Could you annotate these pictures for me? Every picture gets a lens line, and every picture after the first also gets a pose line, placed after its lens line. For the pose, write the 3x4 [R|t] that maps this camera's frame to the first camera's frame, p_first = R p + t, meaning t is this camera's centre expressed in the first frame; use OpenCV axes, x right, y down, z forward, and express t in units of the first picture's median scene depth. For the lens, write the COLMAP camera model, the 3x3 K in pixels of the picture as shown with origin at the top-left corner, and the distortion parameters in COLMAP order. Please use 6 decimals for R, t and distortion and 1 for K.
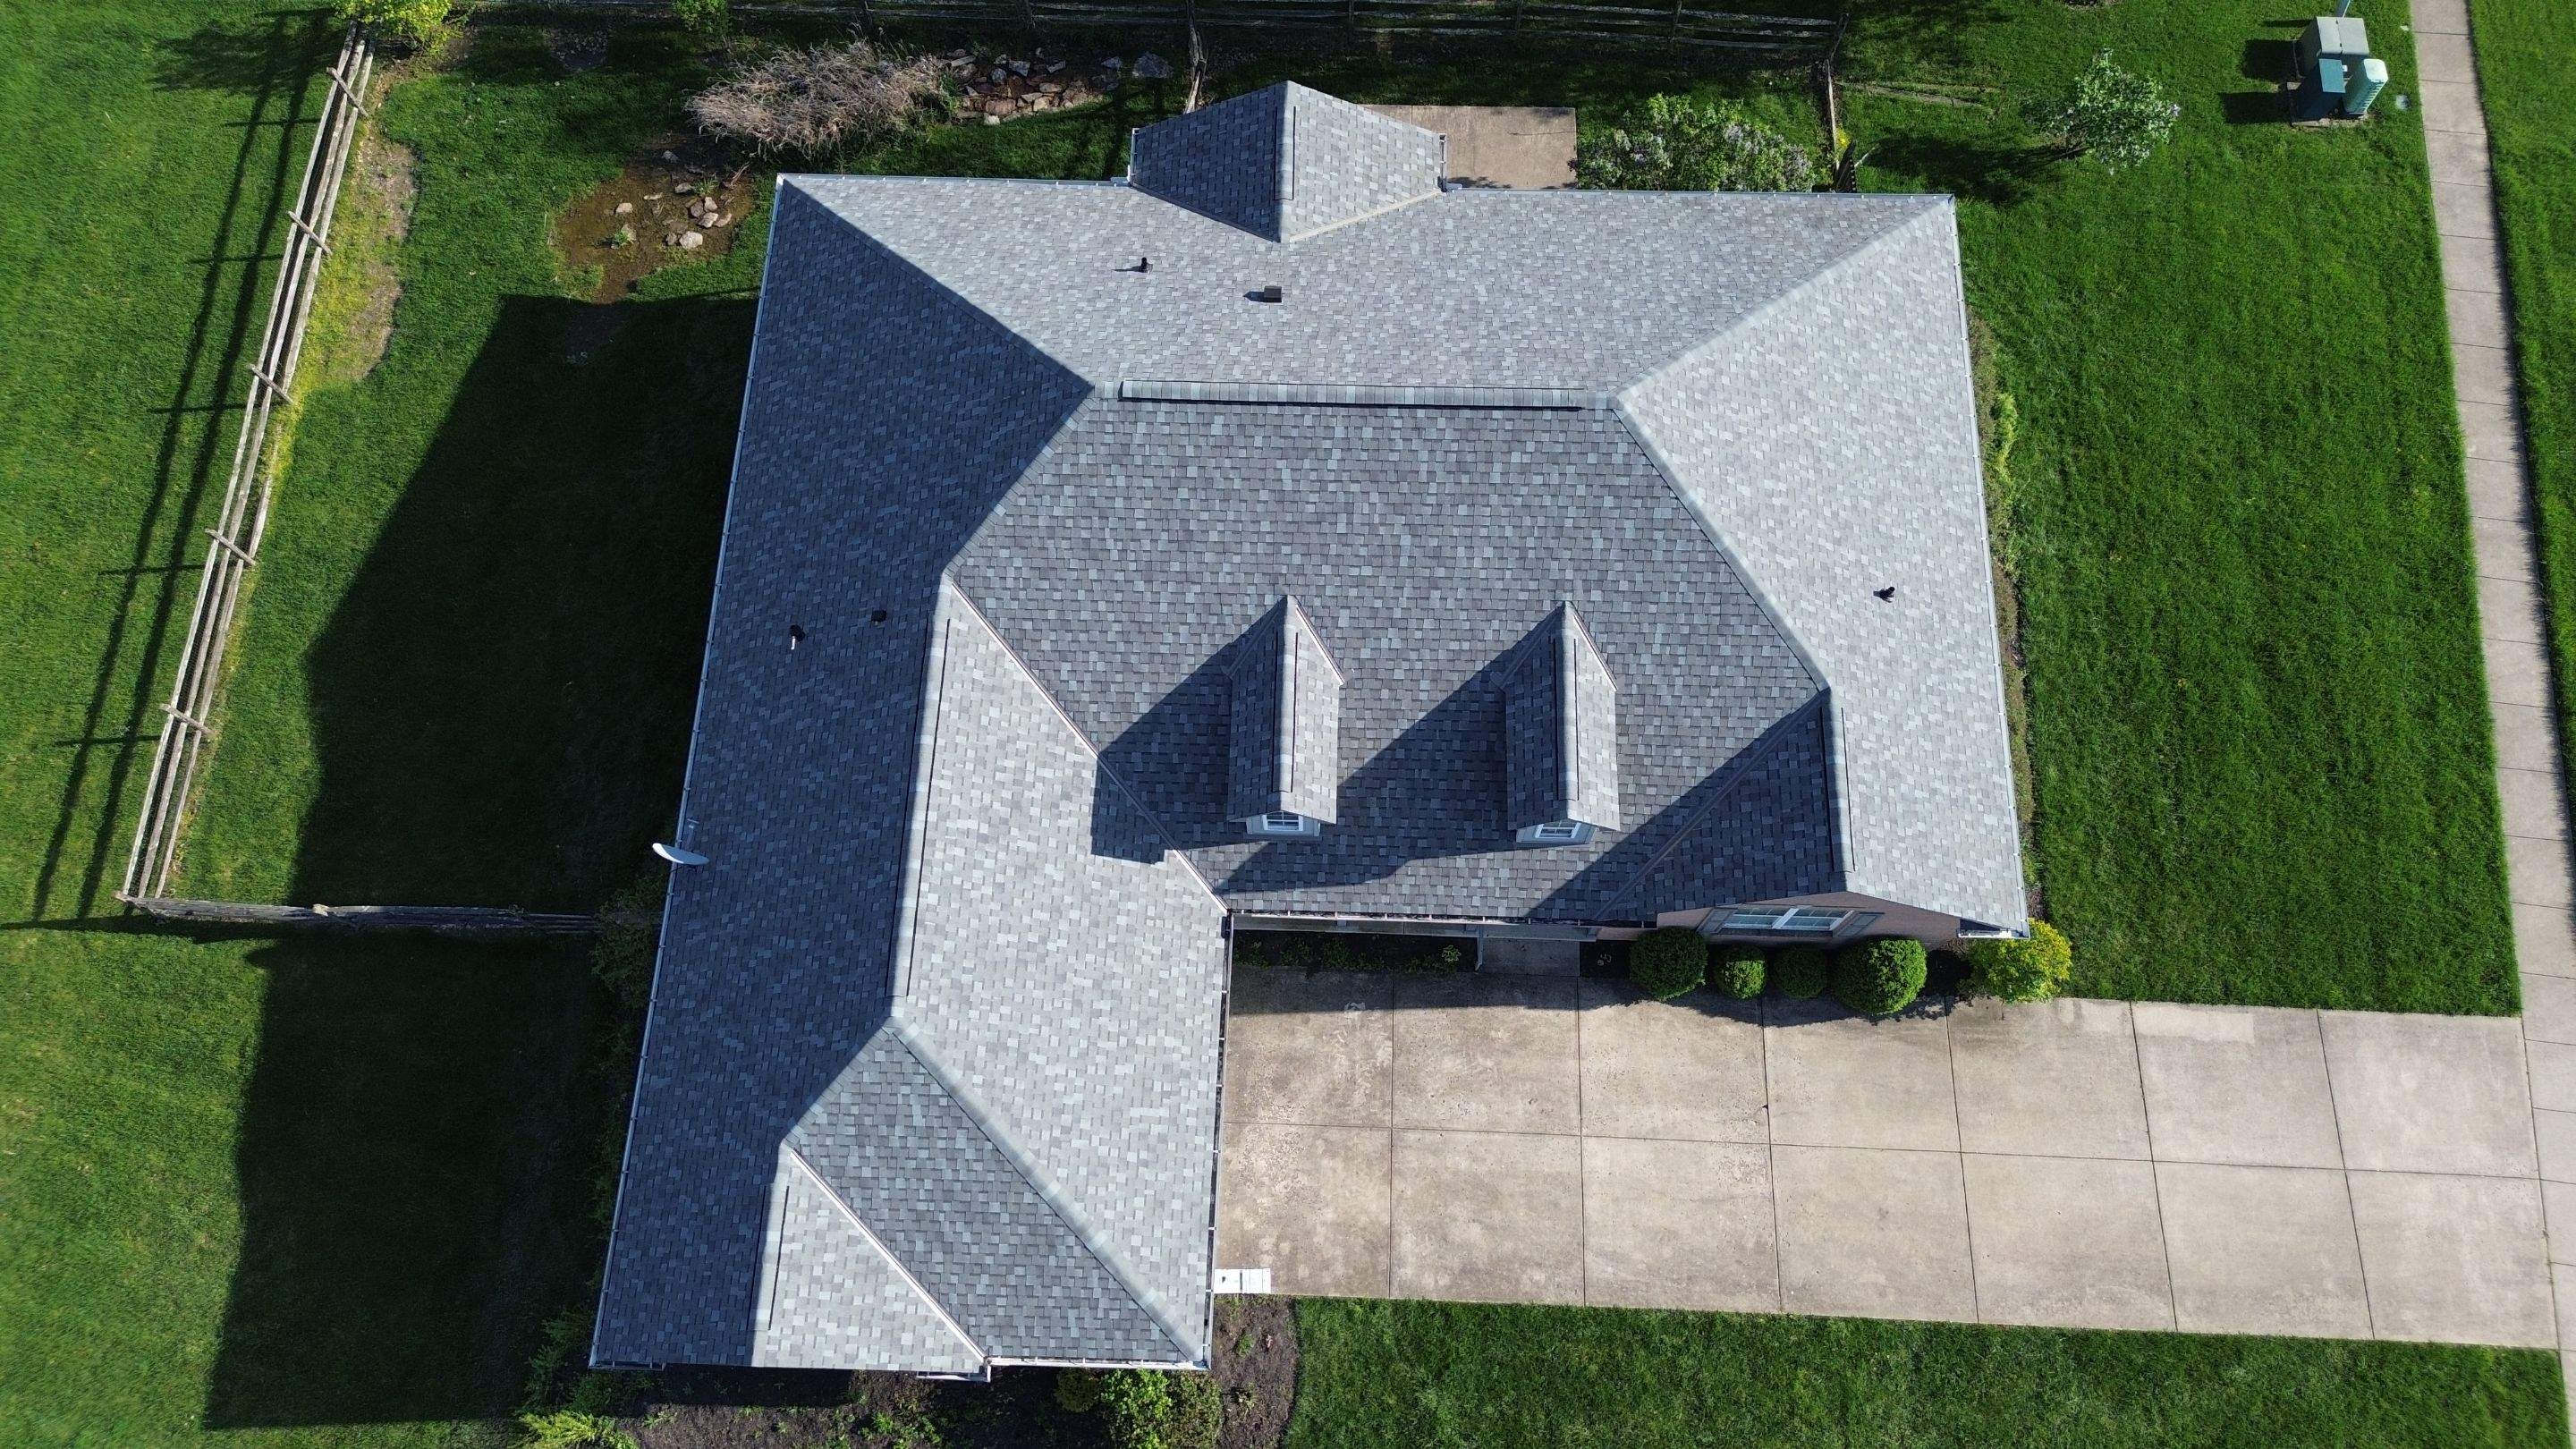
lens RADIAL K [[1817.2, 0, 1300.7], [0, 1817.2, 682.8], [0, 0, 1]] dist [0.064765, -0.056801]
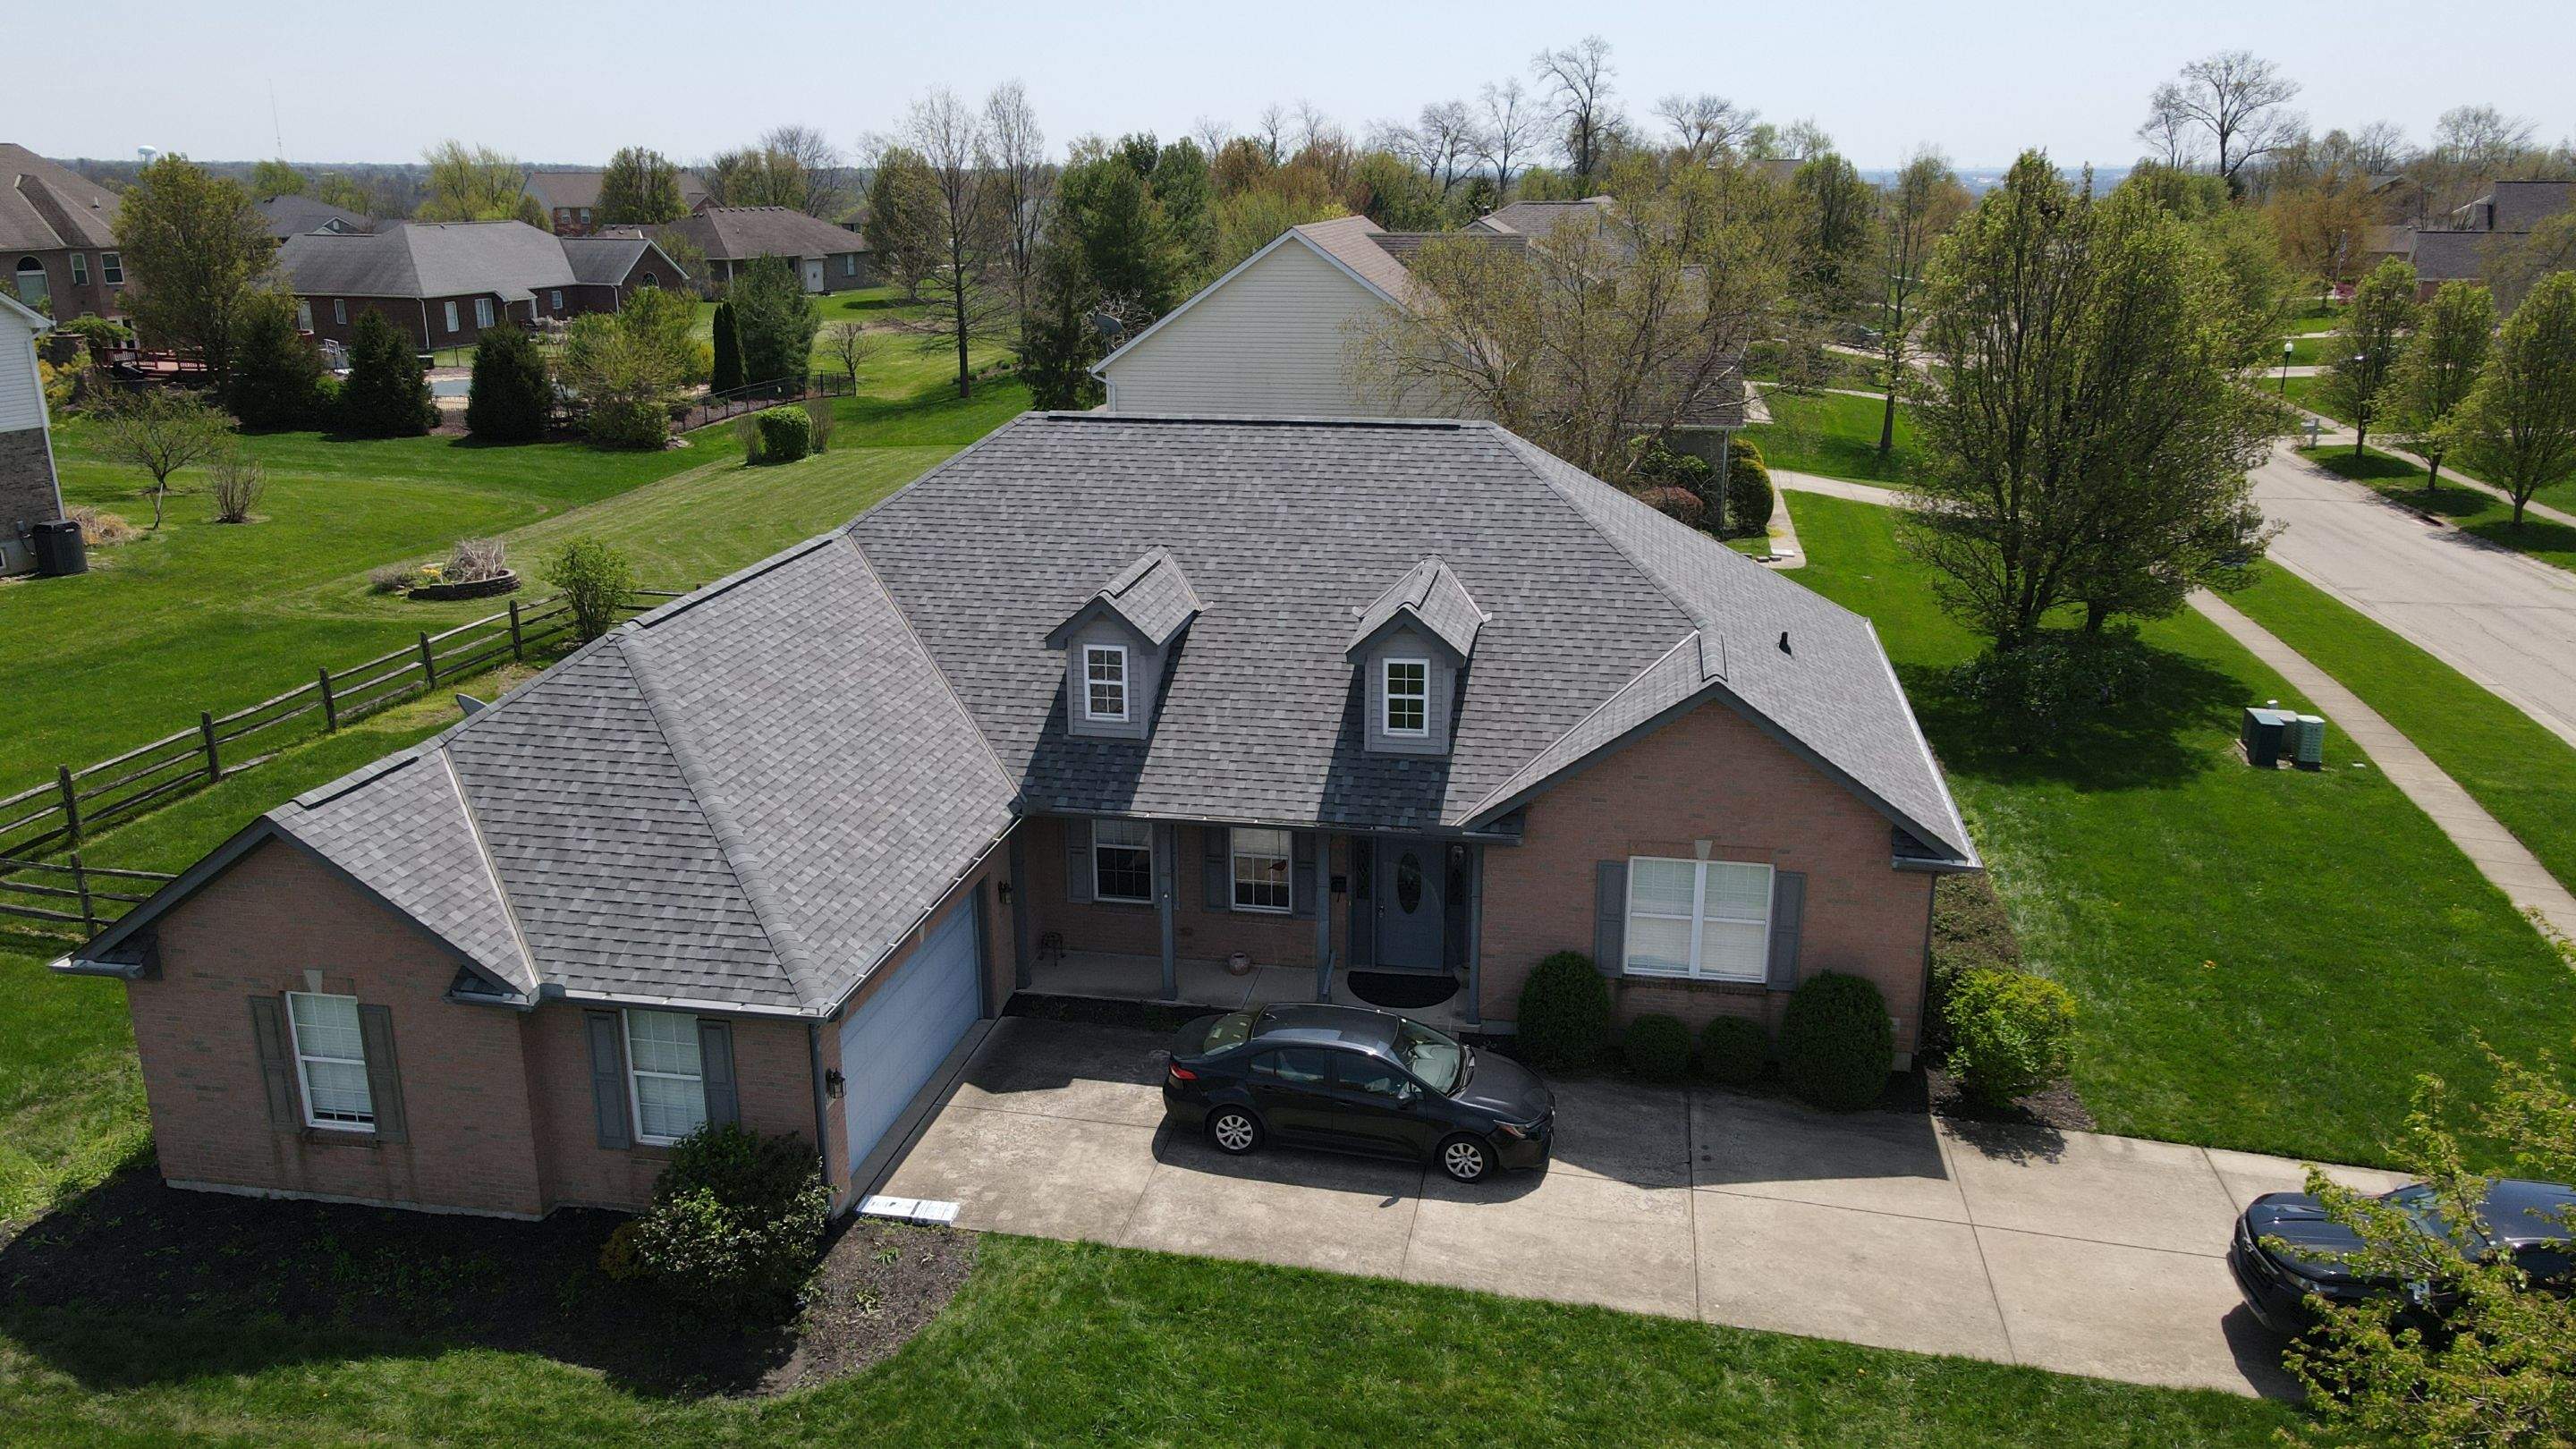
lens RADIAL K [[1878.4, 0, 1287.6], [0, 1878.4, 716.5], [0, 0, 1]] dist [0.002940, 0.032908]
pose [[0.988108, 0.052236, -0.144613, 0.218206], [-0.146967, 0.597299, -0.788438, 0.819128], [0.045193, 0.800316, 0.597874, 0.455065]]
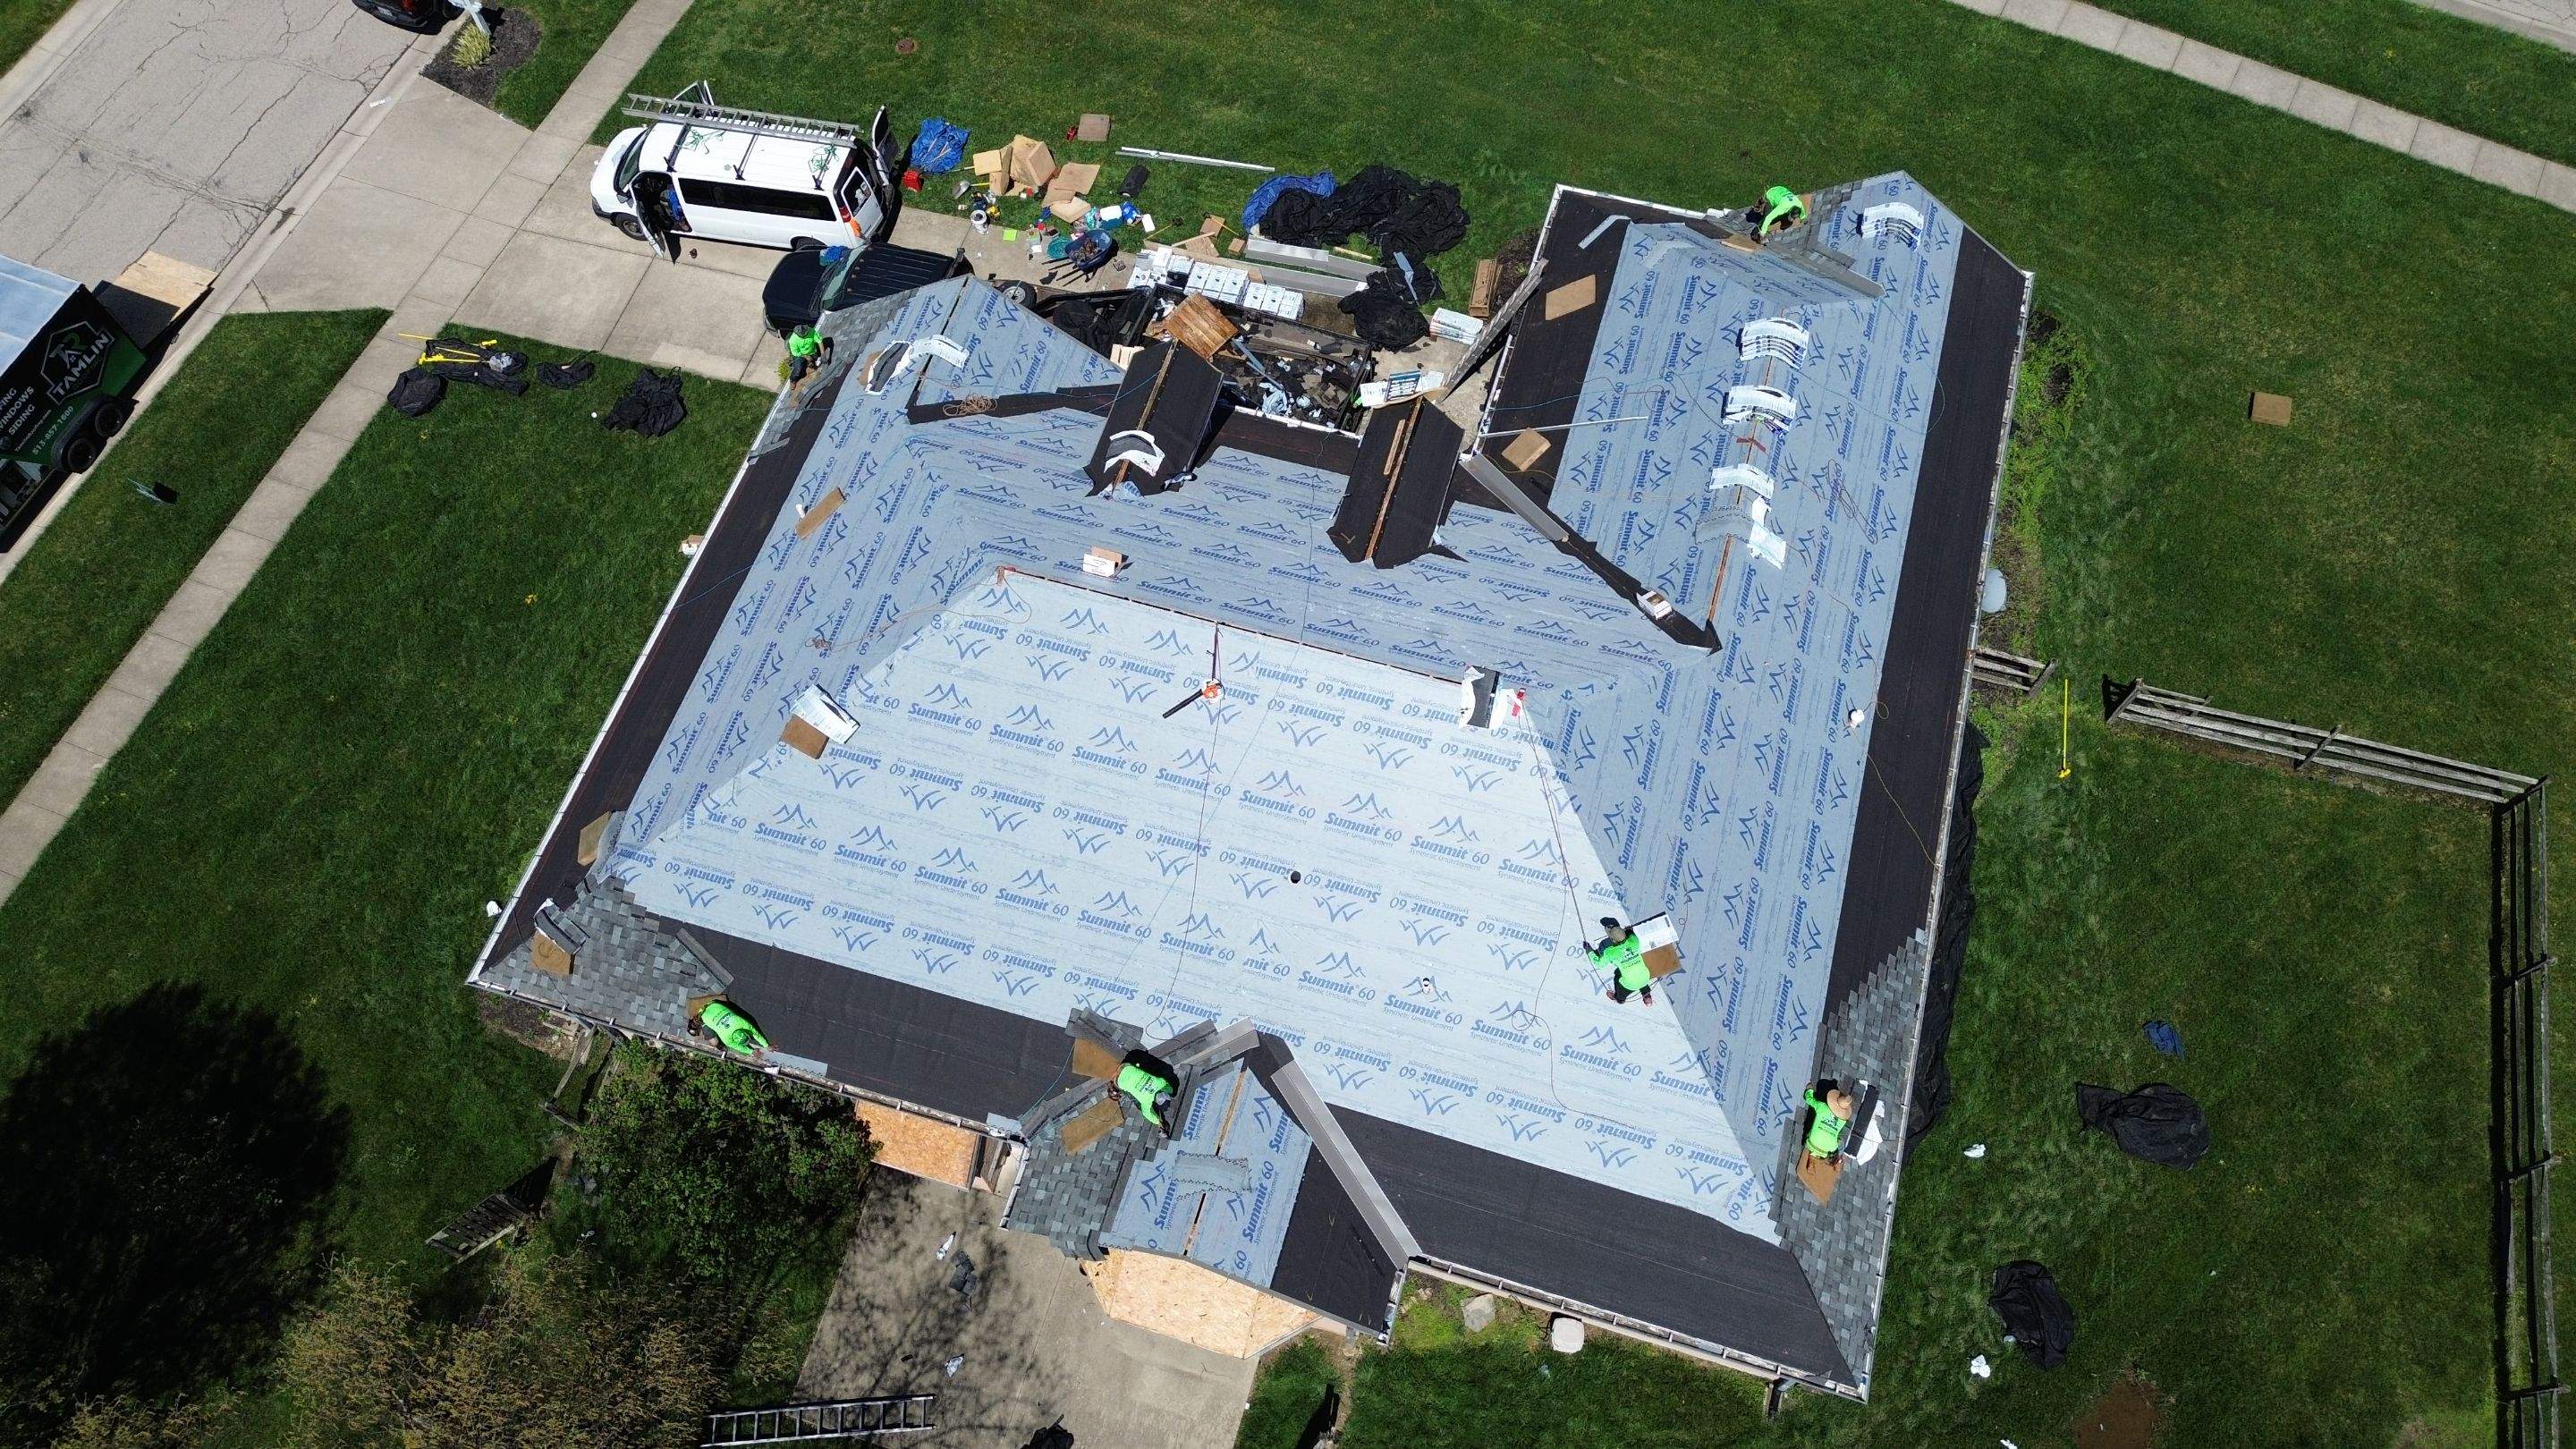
lens RADIAL K [[1817.2, 0, 1294.8], [0, 1817.2, 740.1], [0, 0, 1]] dist [0.064765, -0.056801]
pose [[-0.966920, -0.214828, 0.137527, -0.129488], [0.246637, -0.649842, 0.718941, -0.852410], [-0.065078, 0.729078, 0.681330, 0.382945]]
